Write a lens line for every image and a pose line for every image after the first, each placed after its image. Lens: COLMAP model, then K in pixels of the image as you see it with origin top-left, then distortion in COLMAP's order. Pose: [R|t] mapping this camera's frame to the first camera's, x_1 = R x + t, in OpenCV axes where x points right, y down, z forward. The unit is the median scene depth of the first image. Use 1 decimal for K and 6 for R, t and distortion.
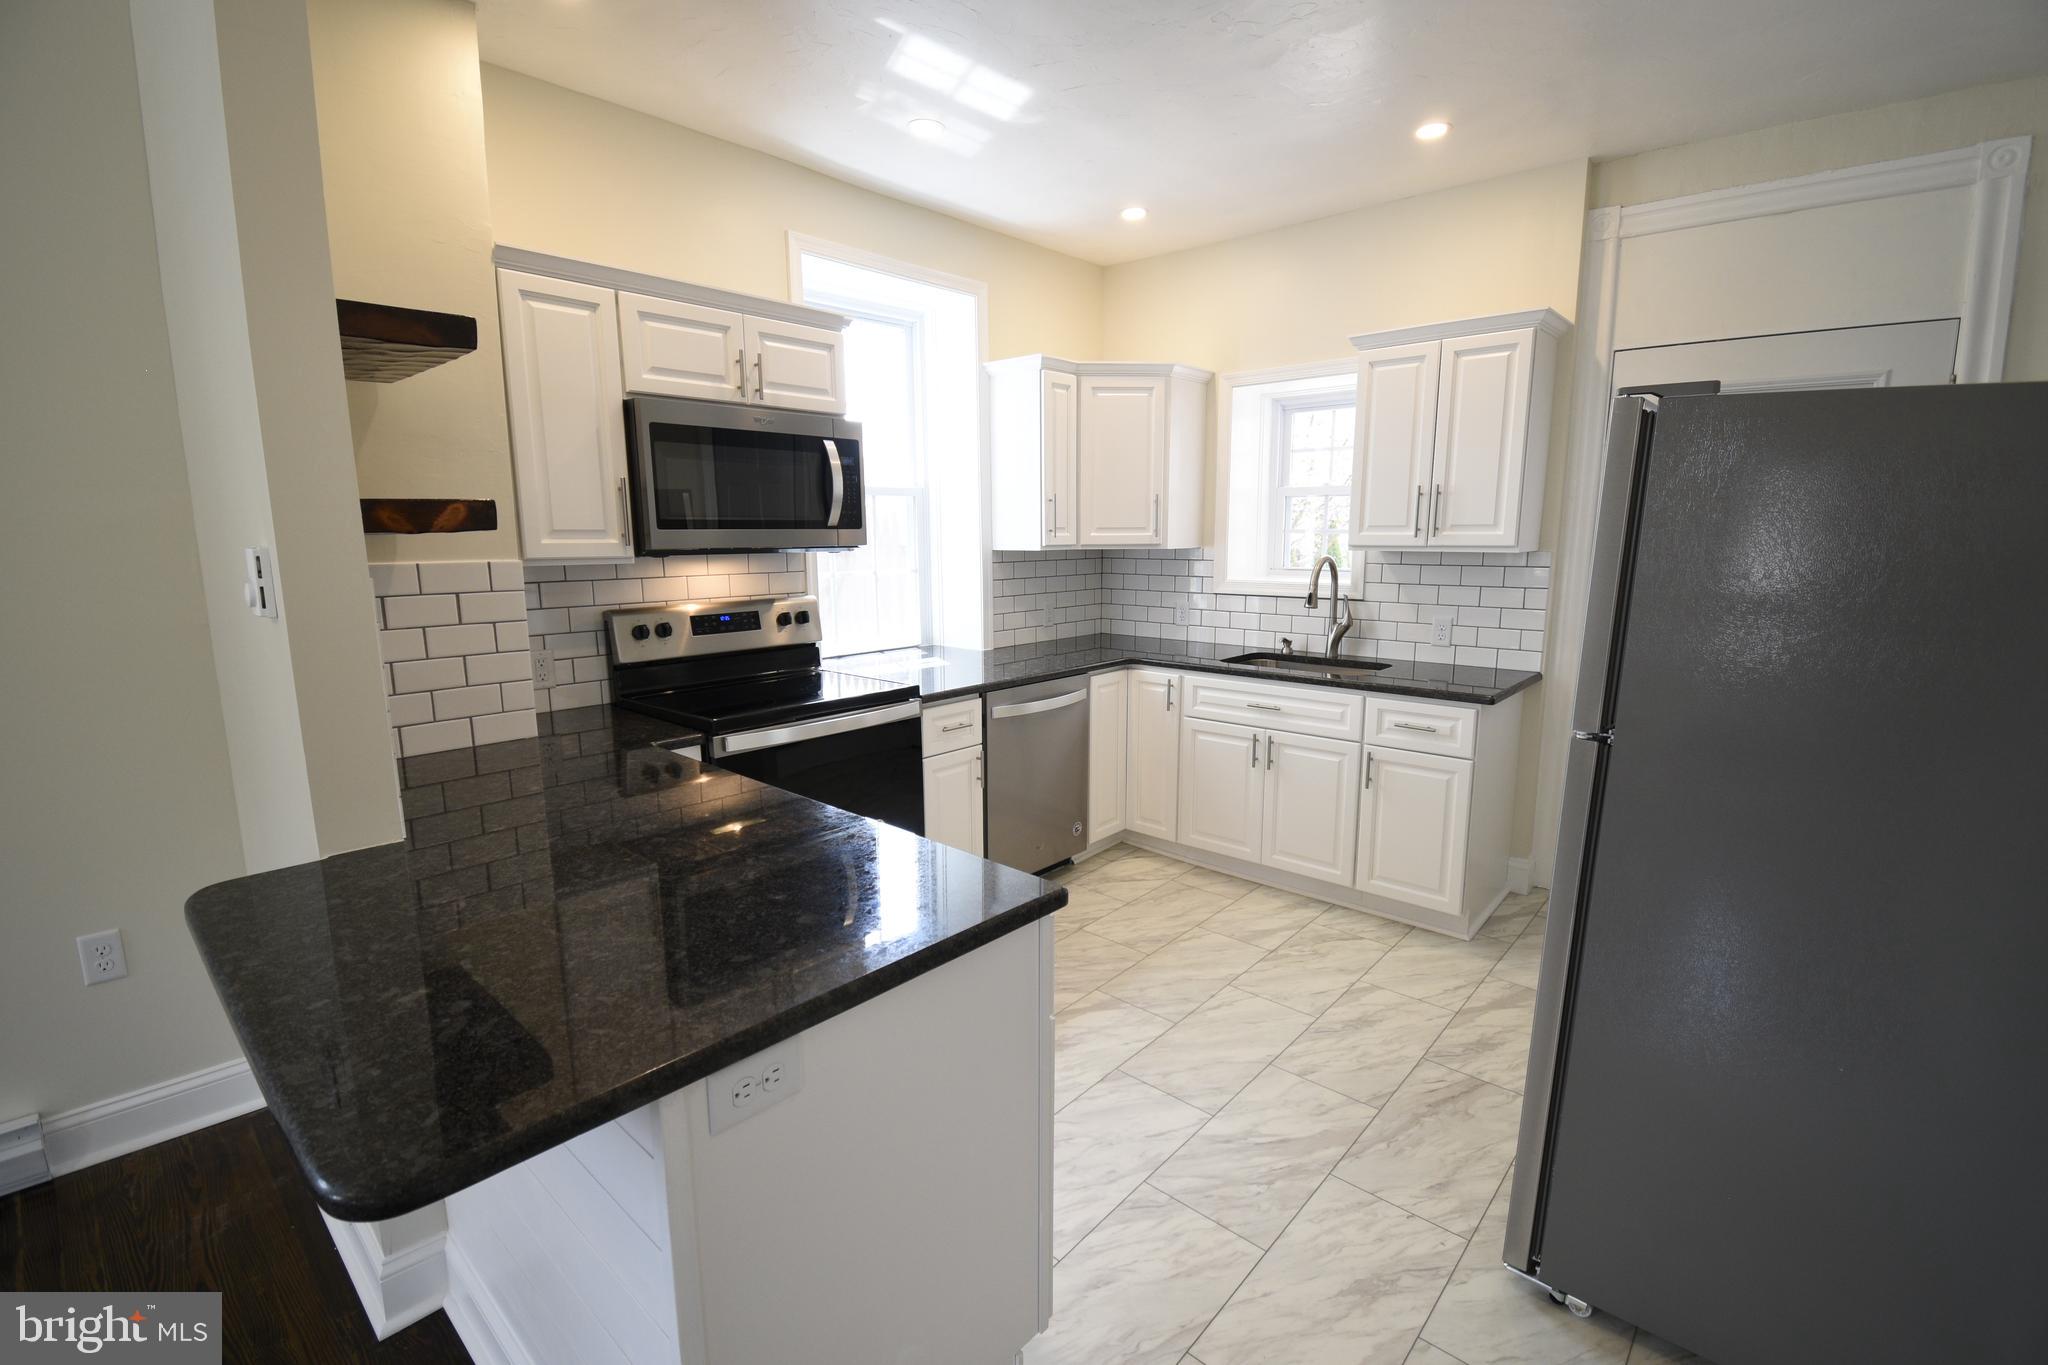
lens RADIAL K [[911.0, 0, 1032.8], [0, 911.0, 688.0], [0, 0, 1]] dist [0.012820, -0.018192]
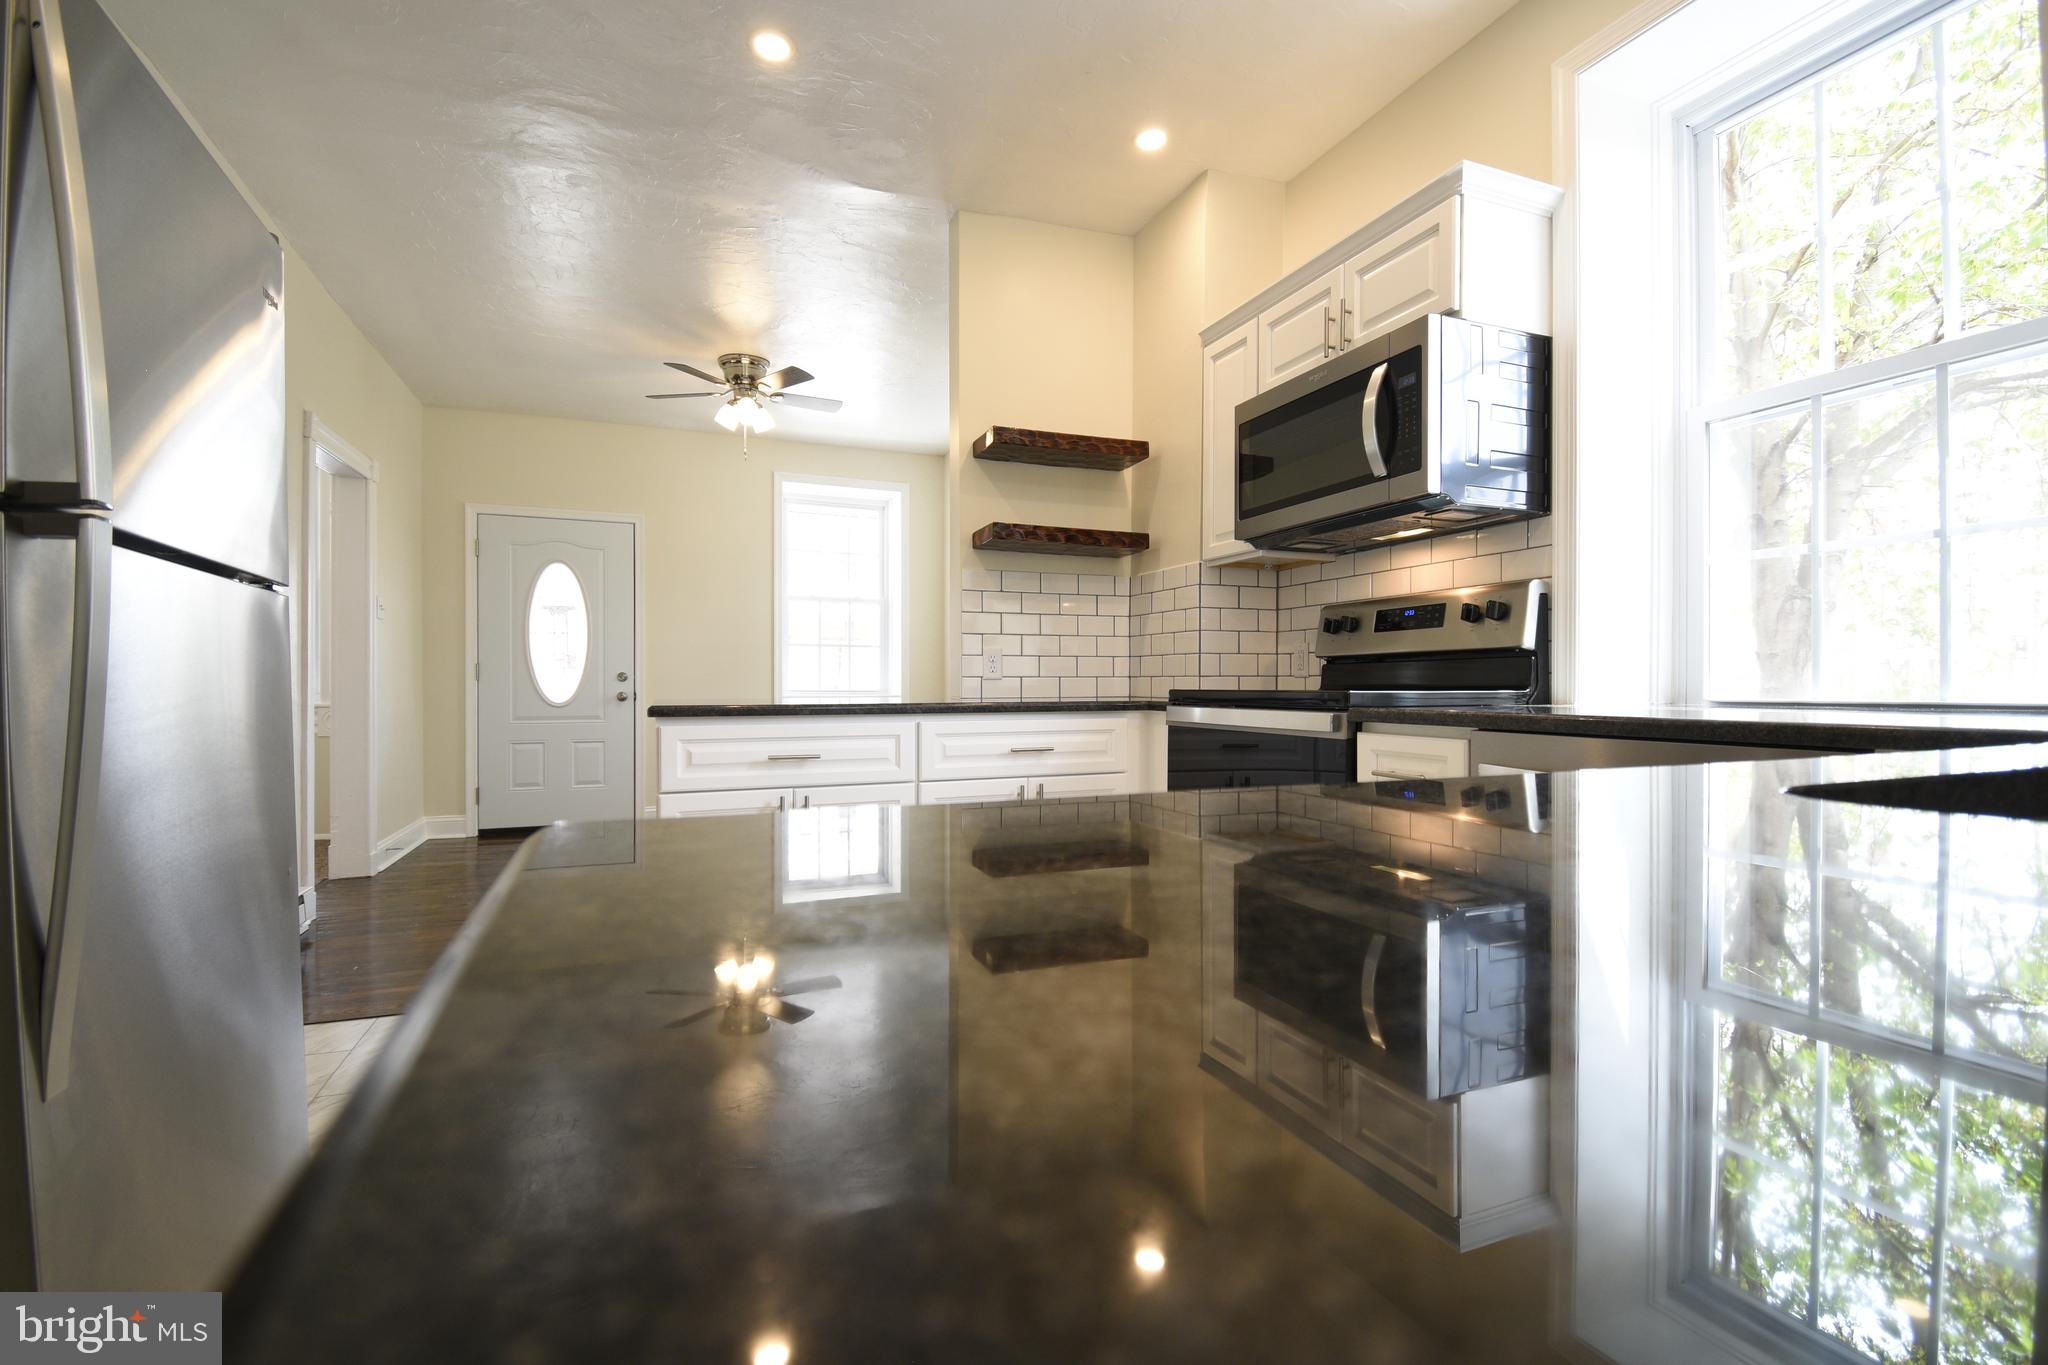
lens RADIAL K [[911.0, 0, 1031.4], [0, 911.0, 685.0], [0, 0, 1]] dist [0.012820, -0.018192]
pose [[-0.435419, 0.003169, -0.900222, 0.529937], [-0.153561, 0.985076, 0.077741, -0.022227], [0.887034, 0.172089, -0.428434, 1.010184]]
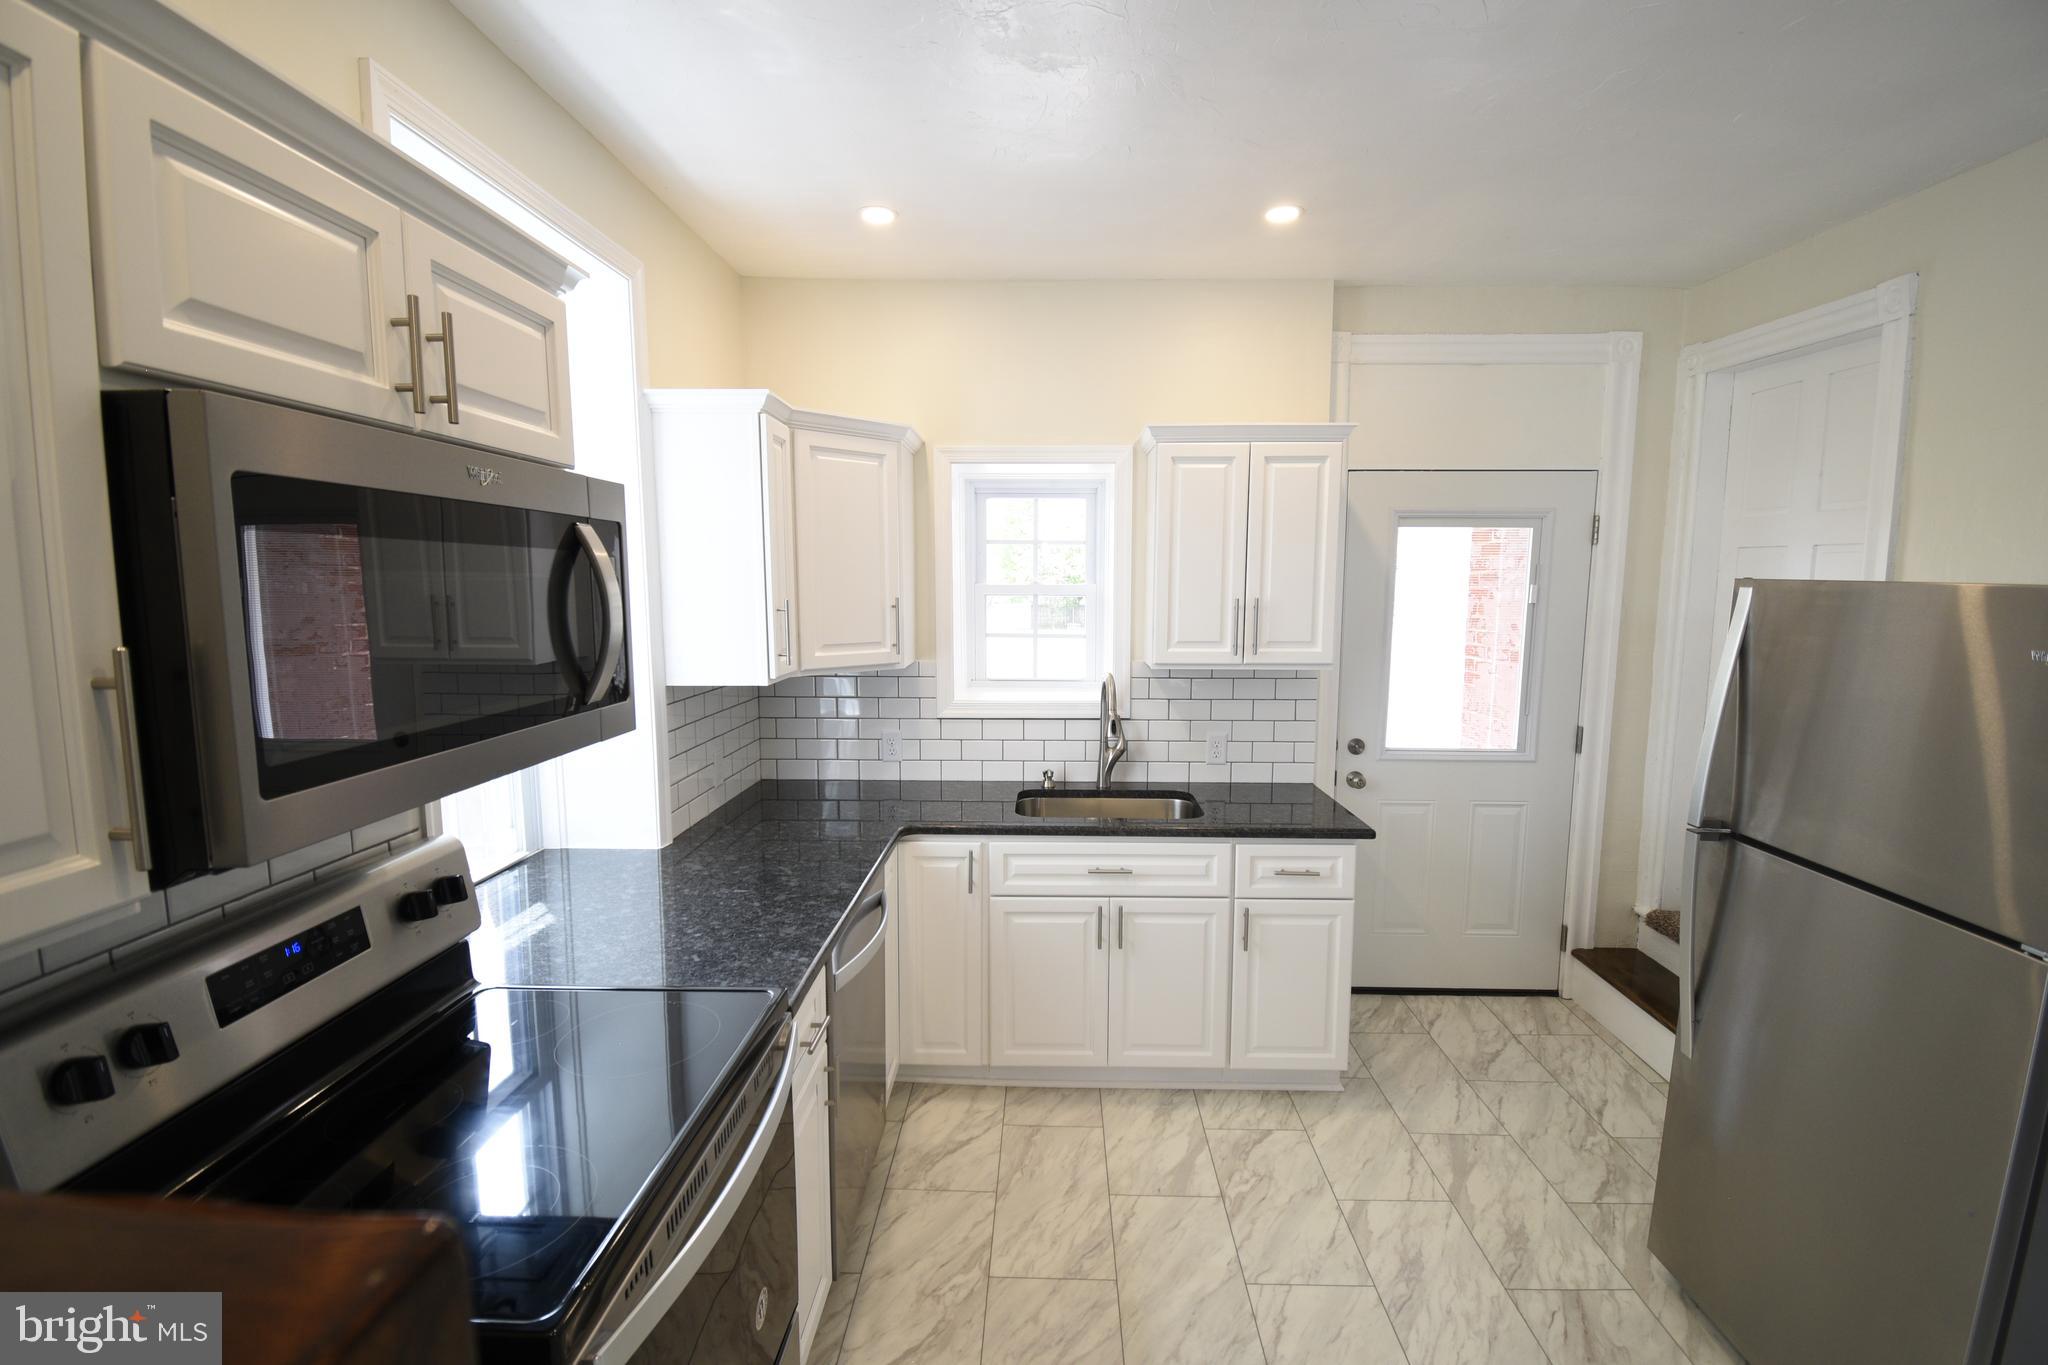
lens RADIAL K [[911.0, 0, 1038.3], [0, 911.0, 686.0], [0, 0, 1]] dist [0.012820, -0.018192]
pose [[0.759201, -0.066756, 0.647424, -0.322439], [0.105003, 0.994258, -0.020613, -0.141122], [-0.642330, 0.083631, 0.761851, 0.457783]]
